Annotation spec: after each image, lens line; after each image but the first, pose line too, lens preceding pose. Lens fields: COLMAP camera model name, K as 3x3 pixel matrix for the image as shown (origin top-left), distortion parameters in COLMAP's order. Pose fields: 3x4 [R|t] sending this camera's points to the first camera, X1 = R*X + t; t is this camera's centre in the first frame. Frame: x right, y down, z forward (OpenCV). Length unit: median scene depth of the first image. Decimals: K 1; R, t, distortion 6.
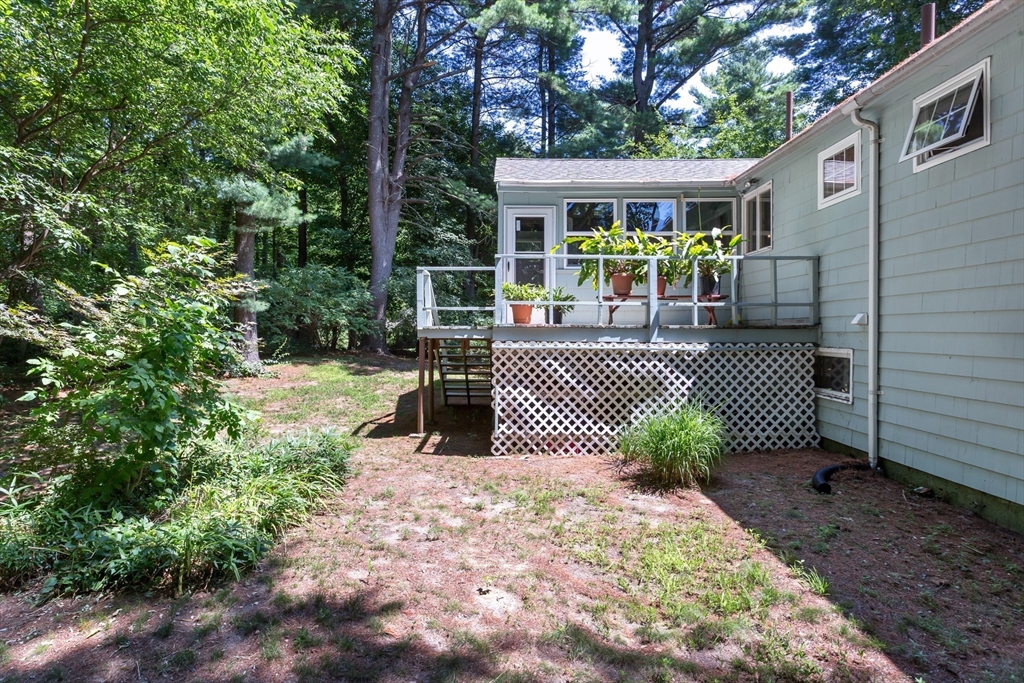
lens RADIAL K [[549.1, 0, 512.2], [0, 549.1, 328.4], [0, 0, 1]] dist [0.001800, 0.000885]
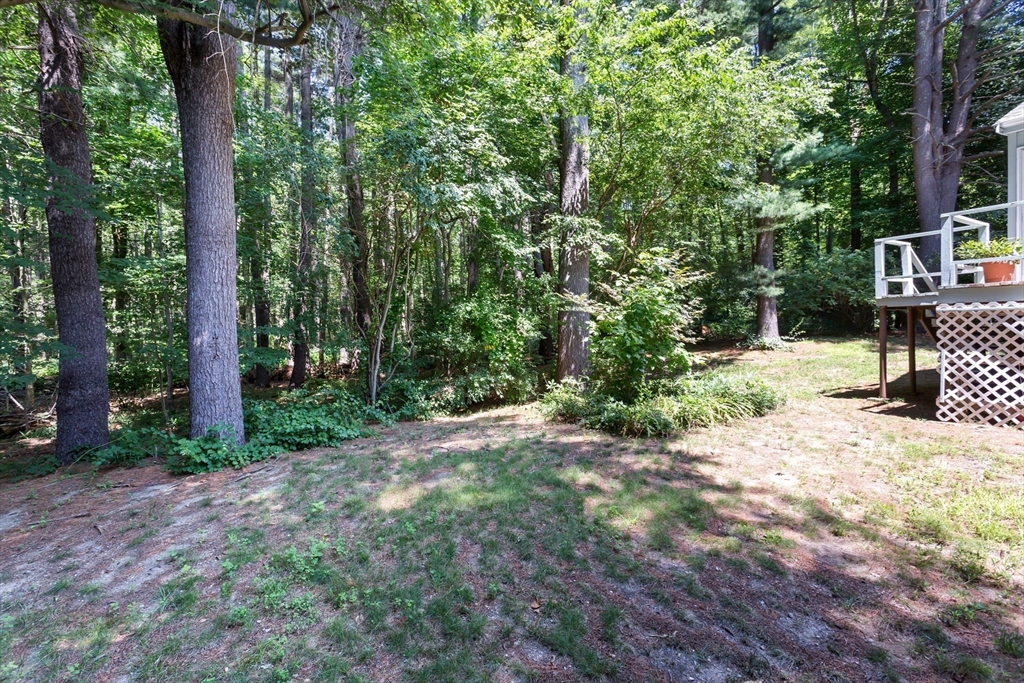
lens RADIAL K [[488.2, 0, 508.5], [0, 488.2, 346.3], [0, 0, 1]] dist [0.005811, 0.001032]
pose [[0.508047, 0.018737, -0.861125, 0.329343], [0.027909, 0.998880, 0.038200, 0.043376], [0.860877, -0.043441, 0.506956, -0.105378]]
